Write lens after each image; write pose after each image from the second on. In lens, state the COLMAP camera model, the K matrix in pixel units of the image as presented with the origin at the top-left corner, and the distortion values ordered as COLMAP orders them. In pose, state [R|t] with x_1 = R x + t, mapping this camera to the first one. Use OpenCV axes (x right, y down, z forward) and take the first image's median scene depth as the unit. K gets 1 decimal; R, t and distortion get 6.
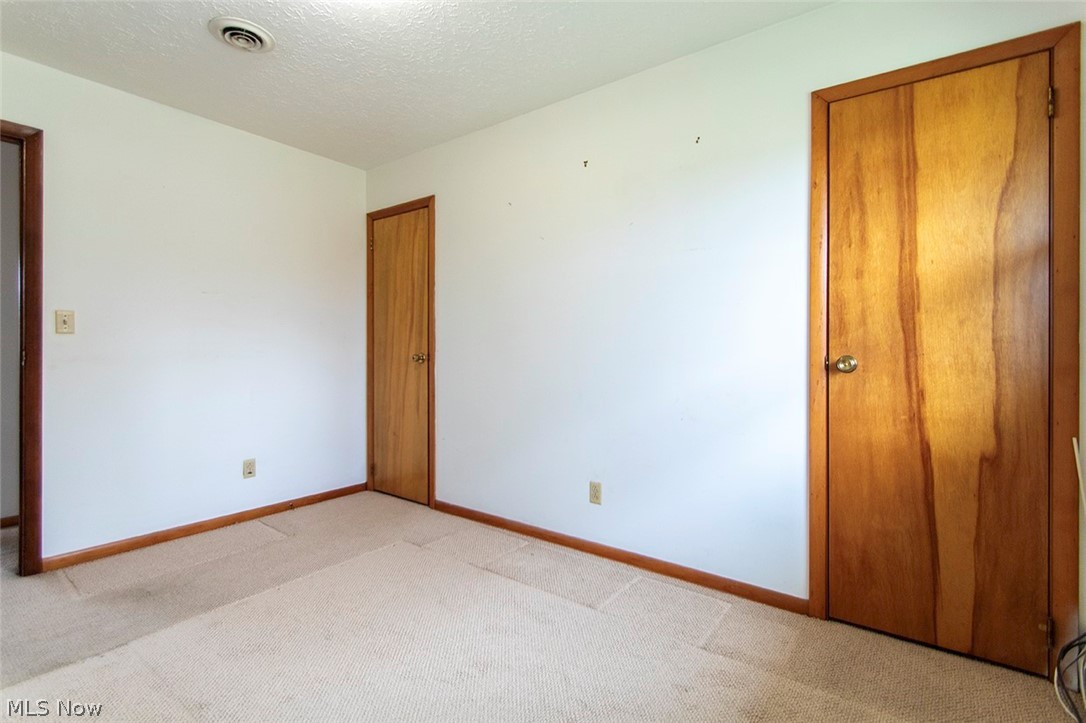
lens RADIAL K [[488.9, 0, 542.8], [0, 488.9, 355.3], [0, 0, 1]] dist [-0.003158, -0.000085]
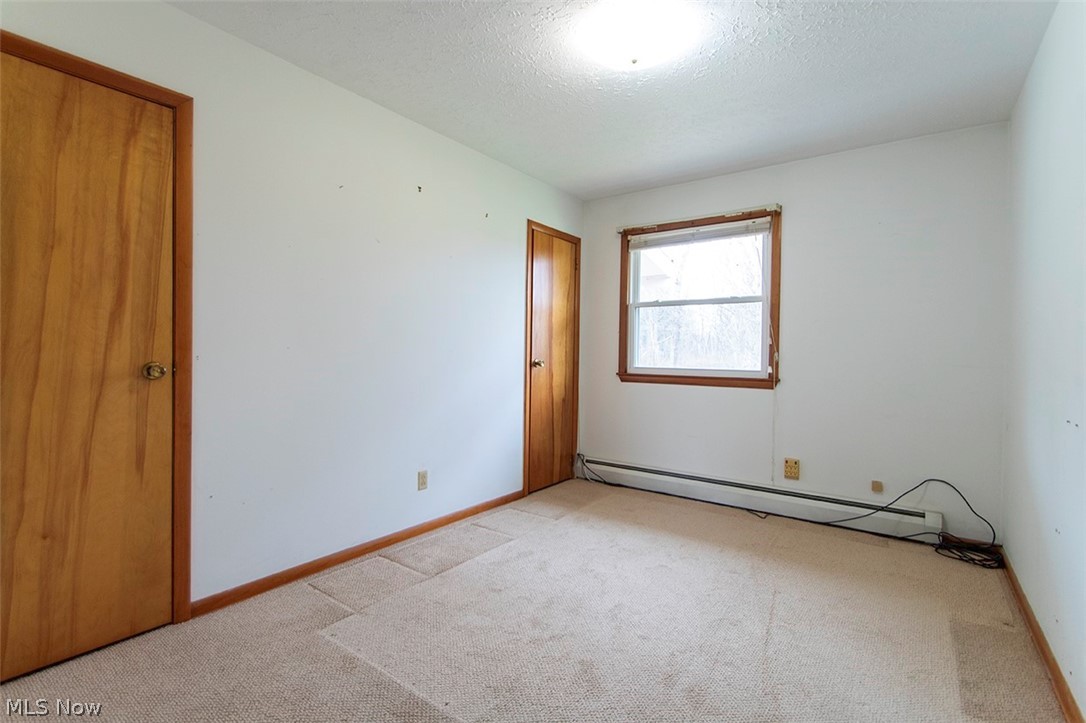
lens RADIAL K [[519.5, 0, 533.0], [0, 519.5, 340.5], [0, 0, 1]] dist [0.007793, 0.000094]
pose [[0.002135, 0.005419, 0.999983, -0.866914], [-0.019588, 0.999794, -0.005377, -0.035427], [-0.999806, -0.019576, 0.002241, 0.577415]]
